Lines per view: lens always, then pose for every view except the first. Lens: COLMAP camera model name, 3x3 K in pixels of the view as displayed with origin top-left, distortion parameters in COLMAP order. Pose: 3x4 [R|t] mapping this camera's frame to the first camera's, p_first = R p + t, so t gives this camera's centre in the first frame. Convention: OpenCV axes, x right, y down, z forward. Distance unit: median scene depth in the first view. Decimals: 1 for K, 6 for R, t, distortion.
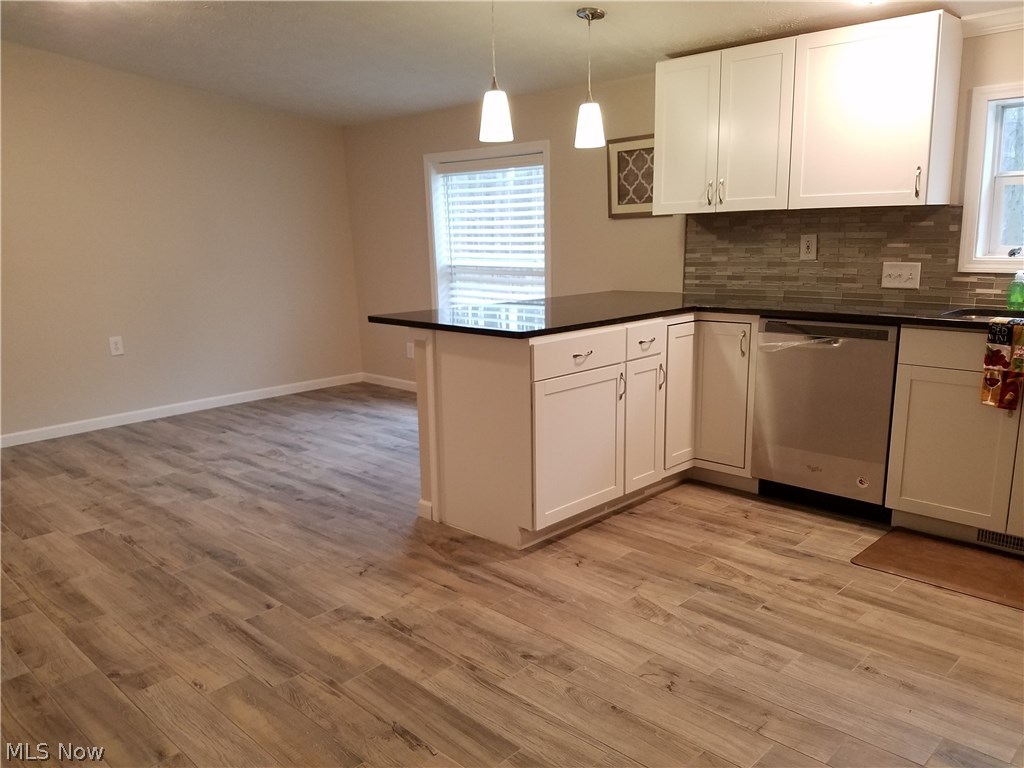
lens RADIAL K [[766.1, 0, 517.3], [0, 766.1, 407.4], [0, 0, 1]] dist [0.172297, -0.301157]
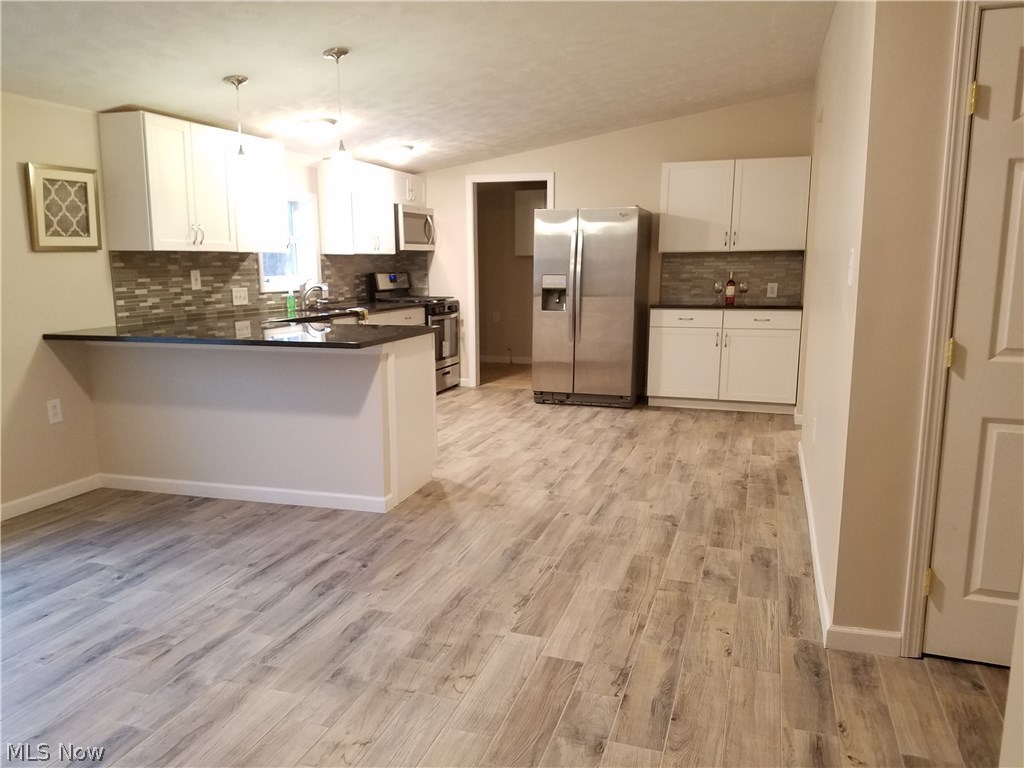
lens RADIAL K [[799.6, 0, 493.7], [0, 799.6, 390.0], [0, 0, 1]] dist [0.241263, -0.463915]
pose [[-0.424266, -0.119445, 0.897625, -1.323475], [0.221069, 0.947607, 0.230585, -0.283583], [-0.878138, 0.296267, -0.375632, 1.357606]]
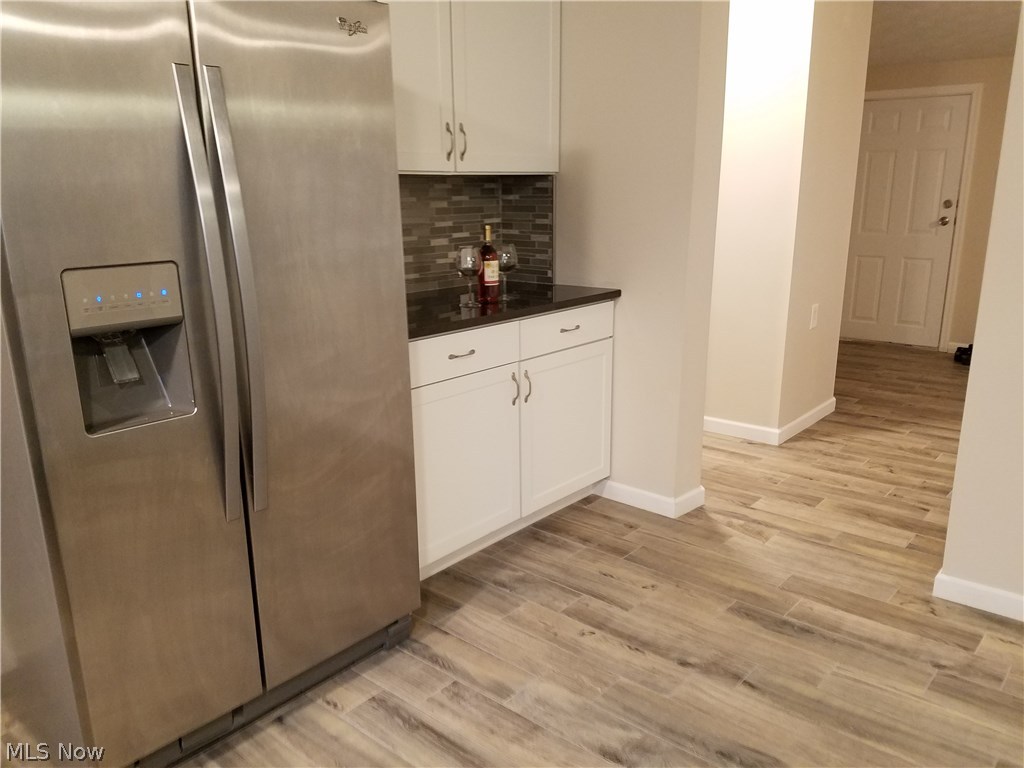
lens RADIAL K [[766.1, 0, 517.3], [0, 766.1, 407.4], [0, 0, 1]] dist [0.172297, -0.301157]
pose [[-0.996813, 0.050939, -0.061389, 0.342684], [0.014463, 0.872220, 0.488900, -0.192029], [0.078448, 0.486454, -0.870177, 0.780752]]
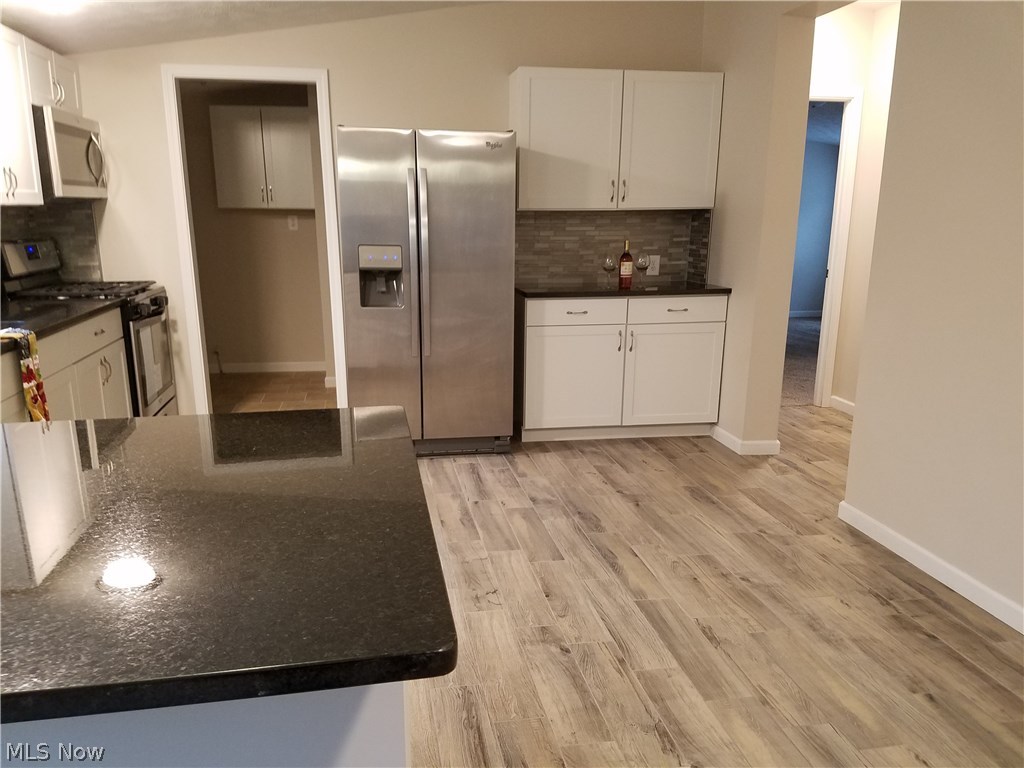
lens RADIAL K [[787.5, 0, 506.3], [0, 787.5, 407.3], [0, 0, 1]] dist [0.227893, -0.445632]
pose [[-0.811976, -0.115920, 0.572064, -0.349418], [0.150047, 0.905690, 0.396498, -0.279645], [-0.564075, 0.407784, -0.718006, 1.206752]]
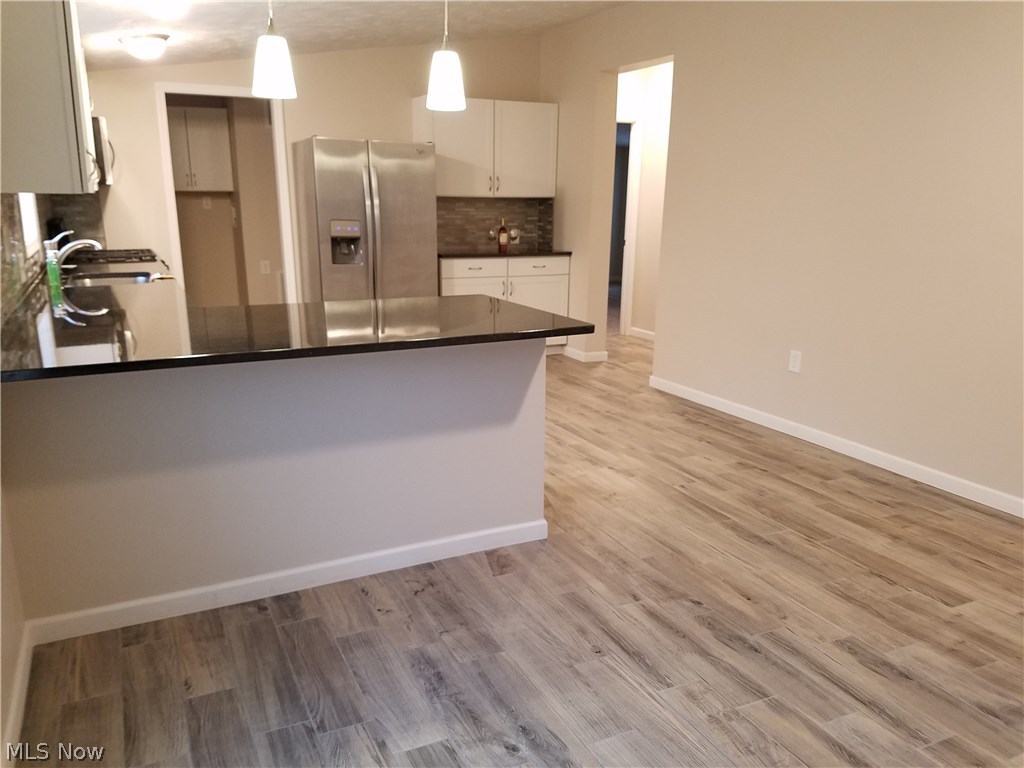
lens RADIAL K [[787.5, 0, 506.3], [0, 787.5, 407.3], [0, 0, 1]] dist [0.227893, -0.445632]
pose [[-0.938301, -0.073448, 0.337930, -0.412305], [0.091767, 0.889271, 0.448081, -0.435945], [-0.333422, 0.451446, -0.827663, 1.846177]]
